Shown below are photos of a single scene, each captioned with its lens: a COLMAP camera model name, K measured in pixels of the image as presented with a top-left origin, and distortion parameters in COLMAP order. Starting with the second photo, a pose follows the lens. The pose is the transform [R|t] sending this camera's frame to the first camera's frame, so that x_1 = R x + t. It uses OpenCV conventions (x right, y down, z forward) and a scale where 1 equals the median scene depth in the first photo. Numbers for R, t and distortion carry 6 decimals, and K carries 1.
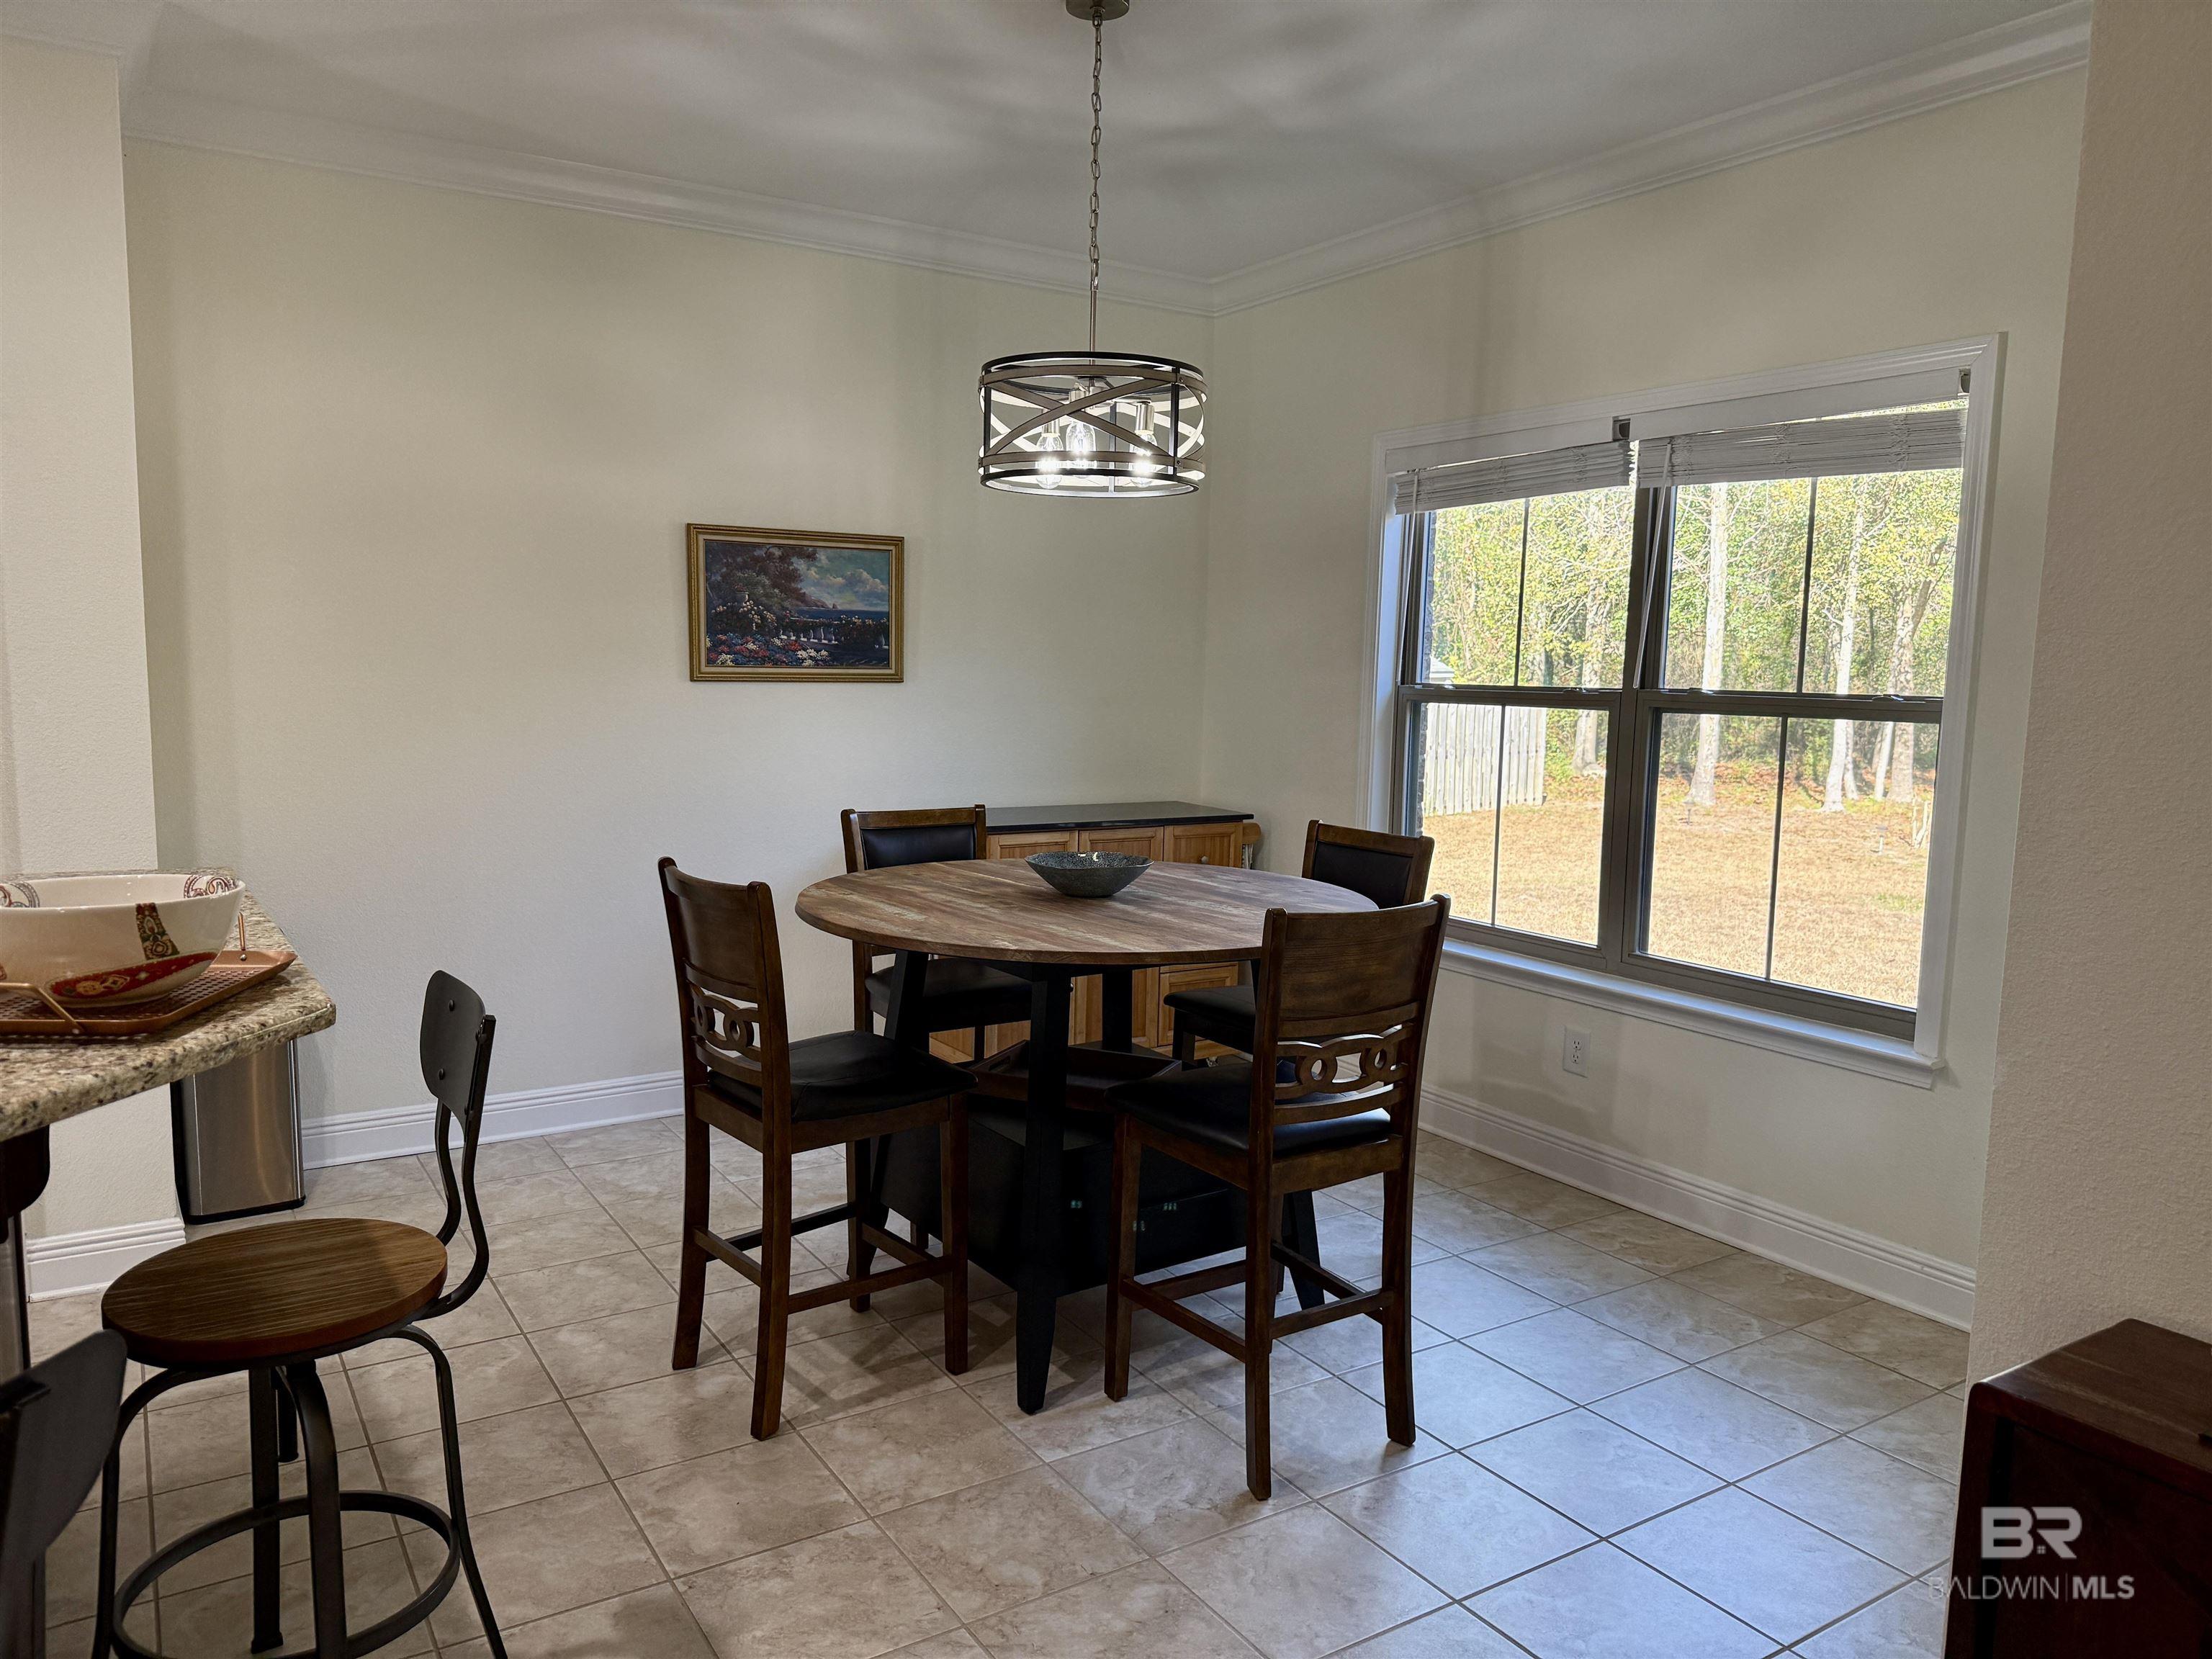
lens RADIAL K [[1524.5, 0, 1101.4], [0, 1524.5, 823.9], [0, 0, 1]] dist [0.113829, -0.164245]
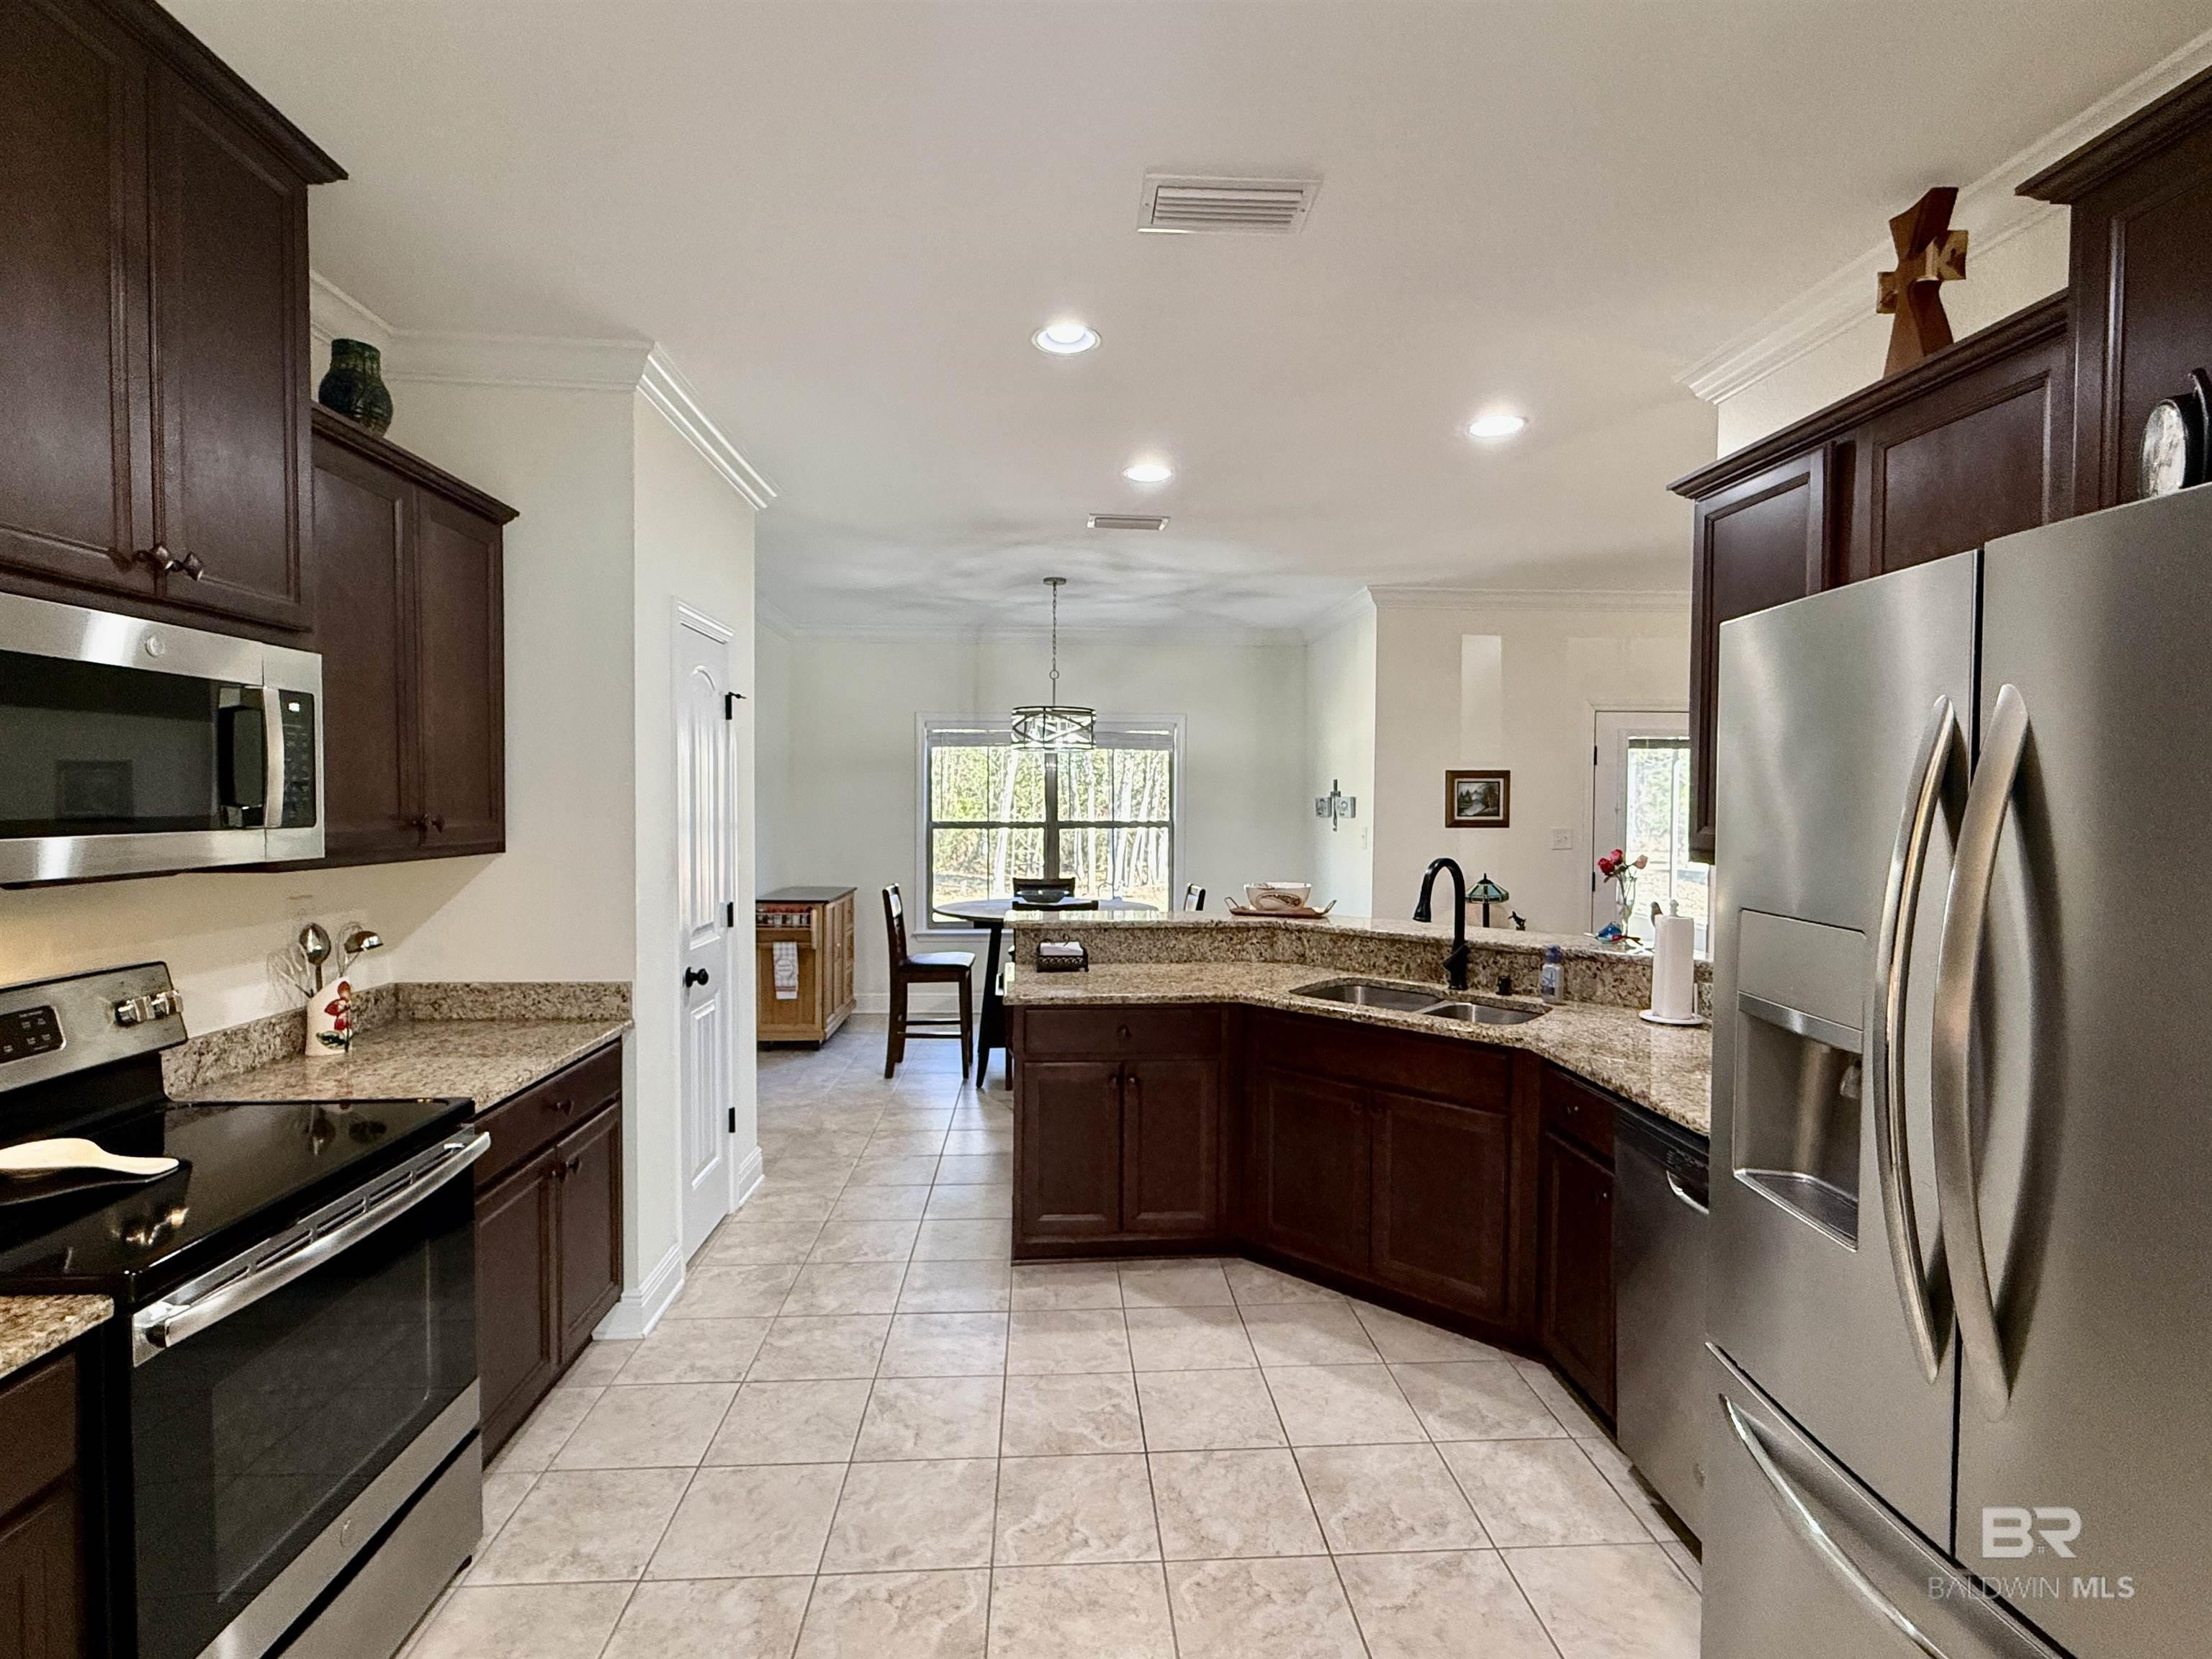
lens RADIAL K [[1034.9, 0, 1106.0], [0, 1034.9, 829.5], [0, 0, 1]] dist [-0.000881, -0.000662]
pose [[0.485368, -0.040747, 0.873360, -1.048410], [0.102716, 0.994653, -0.010678, -0.037608], [-0.868255, 0.094891, 0.486958, 0.028649]]
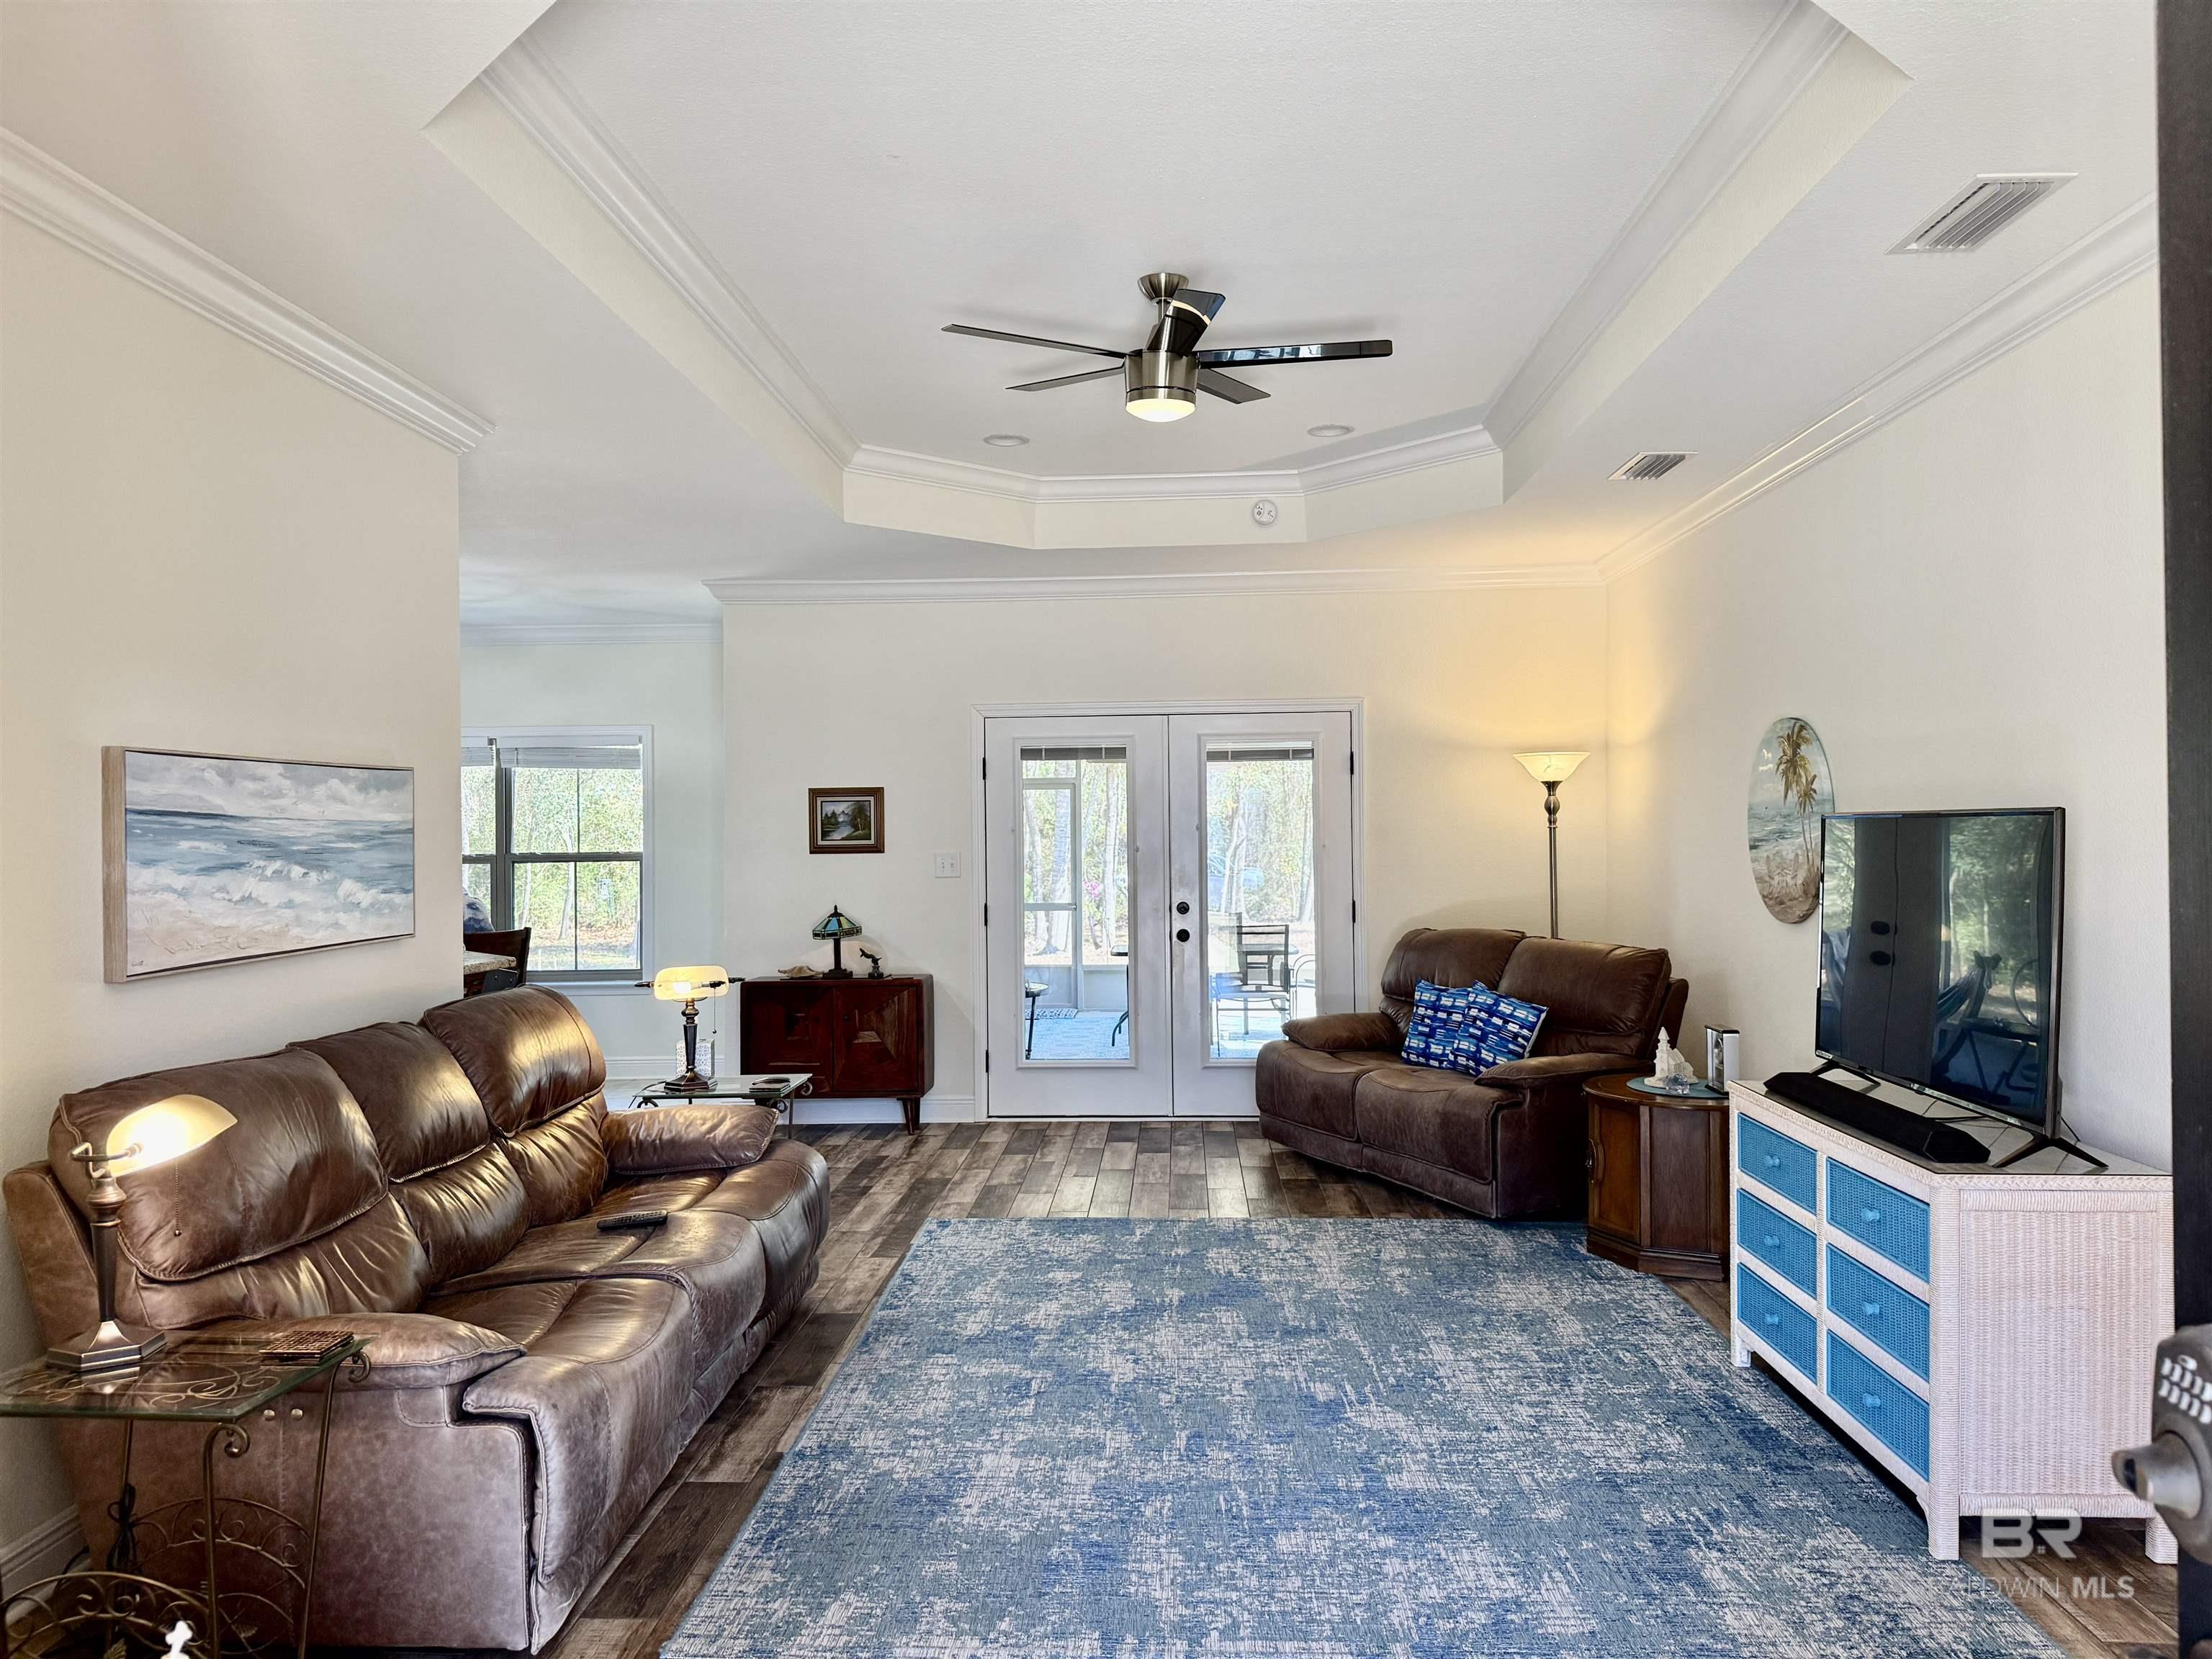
lens RADIAL K [[1524.5, 0, 1101.4], [0, 1524.5, 823.9], [0, 0, 1]] dist [0.113829, -0.164245]
pose [[0.575849, -0.015291, 0.817413, -0.884405], [0.109736, 0.992223, -0.058745, 0.090528], [-0.810158, 0.123528, 0.573049, -0.927400]]
